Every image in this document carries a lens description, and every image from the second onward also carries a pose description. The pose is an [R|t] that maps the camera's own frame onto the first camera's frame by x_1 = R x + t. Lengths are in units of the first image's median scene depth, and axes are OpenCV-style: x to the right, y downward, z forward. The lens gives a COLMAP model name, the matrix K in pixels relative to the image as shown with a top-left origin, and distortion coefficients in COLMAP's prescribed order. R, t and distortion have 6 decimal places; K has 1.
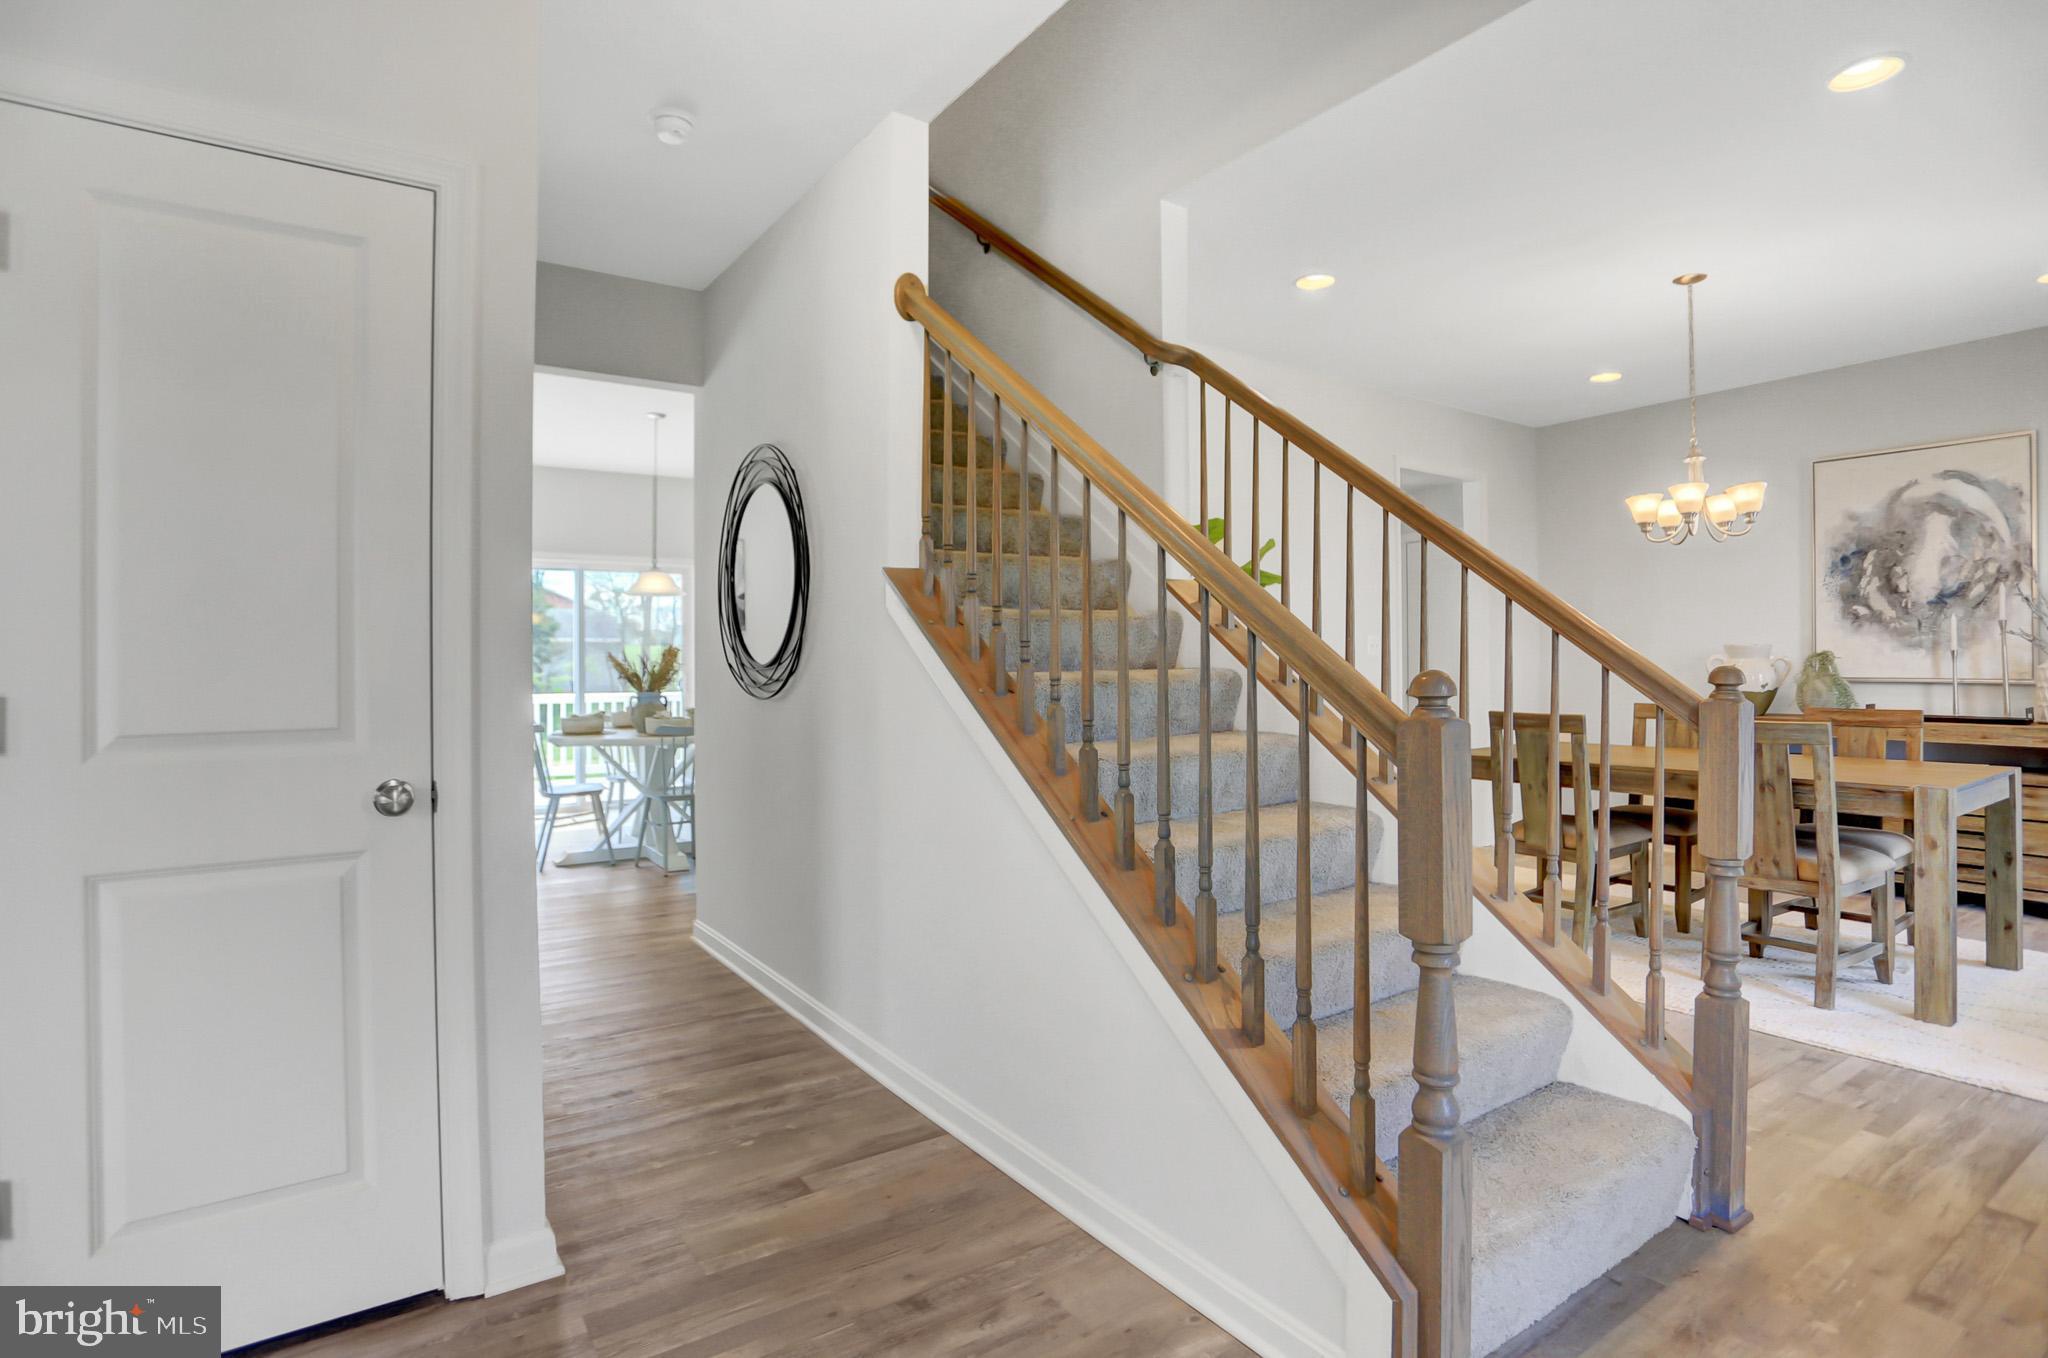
lens RADIAL K [[1007.3, 0, 1008.5], [0, 1007.3, 655.8], [0, 0, 1]] dist [-0.061624, 0.019343]
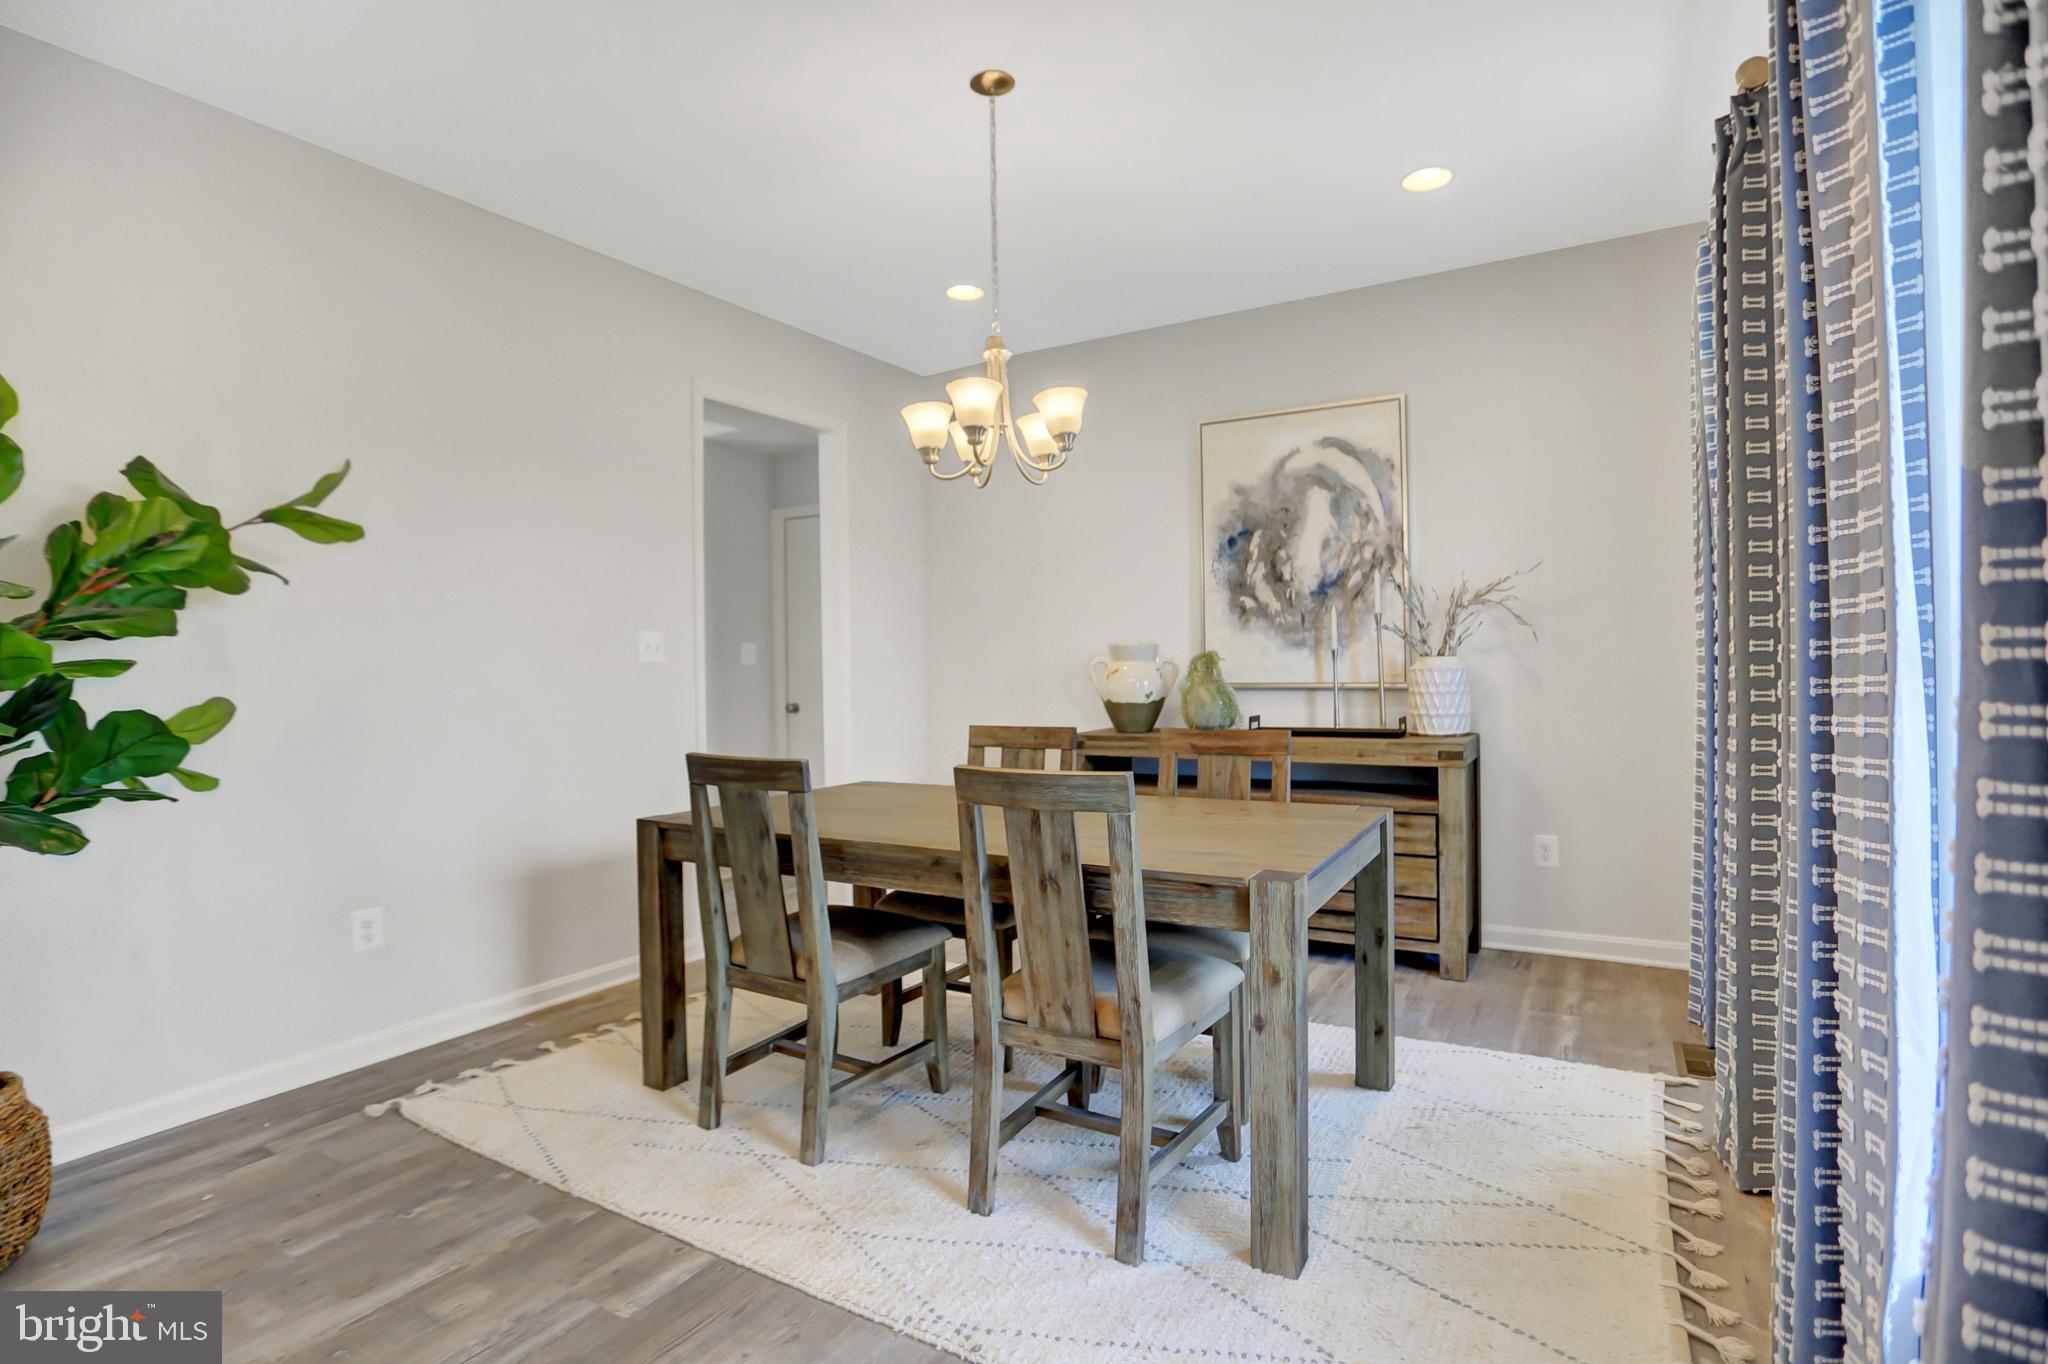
lens RADIAL K [[1008.8, 0, 1017.4], [0, 1008.8, 656.9], [0, 0, 1]] dist [-0.094893, 0.048329]
pose [[0.902875, -0.004243, 0.429882, 0.357325], [0.006796, 0.999967, -0.004402, 0.002576], [-0.429850, 0.006896, 0.902874, 0.334213]]
